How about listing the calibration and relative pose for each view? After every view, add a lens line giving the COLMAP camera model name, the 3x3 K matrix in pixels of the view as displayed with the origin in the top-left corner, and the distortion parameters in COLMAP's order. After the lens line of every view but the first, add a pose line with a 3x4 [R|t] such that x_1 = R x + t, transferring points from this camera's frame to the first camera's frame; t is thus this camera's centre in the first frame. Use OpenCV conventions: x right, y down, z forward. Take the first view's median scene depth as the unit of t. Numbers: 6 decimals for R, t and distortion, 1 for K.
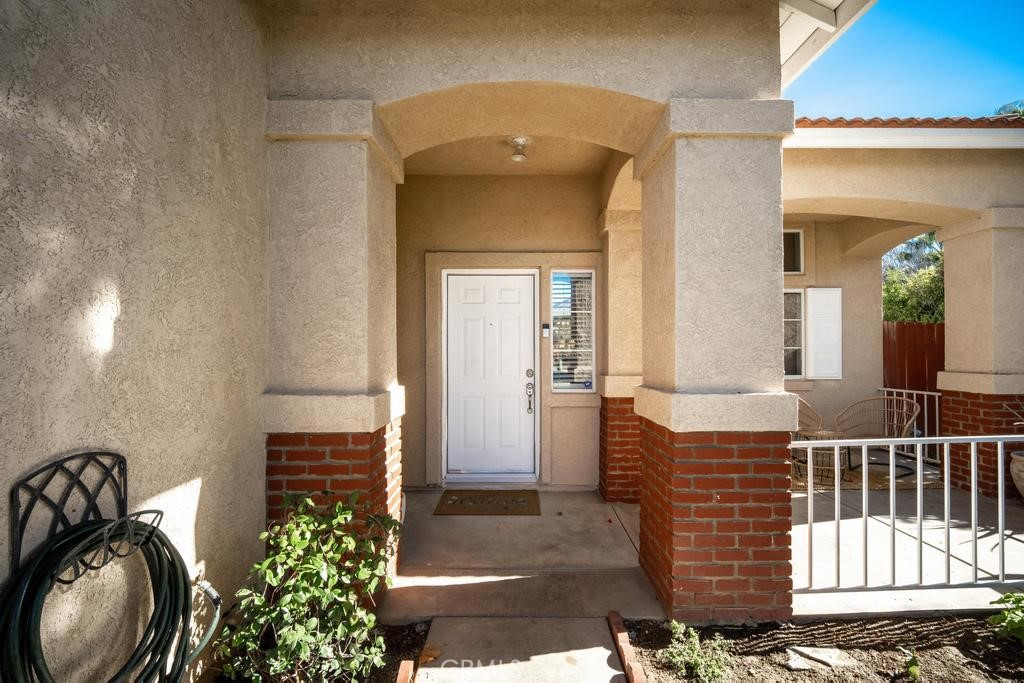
lens RADIAL K [[430.7, 0, 507.1], [0, 430.7, 345.0], [0, 0, 1]] dist [-0.003014, -0.005838]
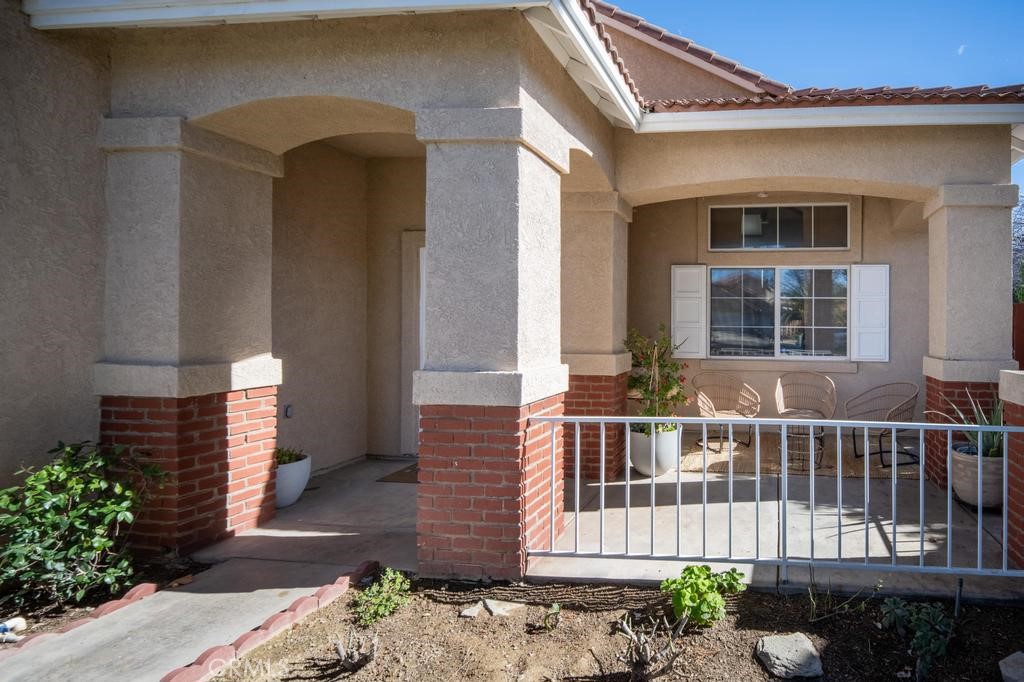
lens RADIAL K [[430.7, 0, 510.3], [0, 430.7, 320.2], [0, 0, 1]] dist [-0.003014, -0.005838]
pose [[0.996863, 0.013124, -0.078047, 0.684870], [-0.013035, 0.999914, 0.001641, -0.023065], [0.078062, -0.000619, 0.996948, -0.102418]]
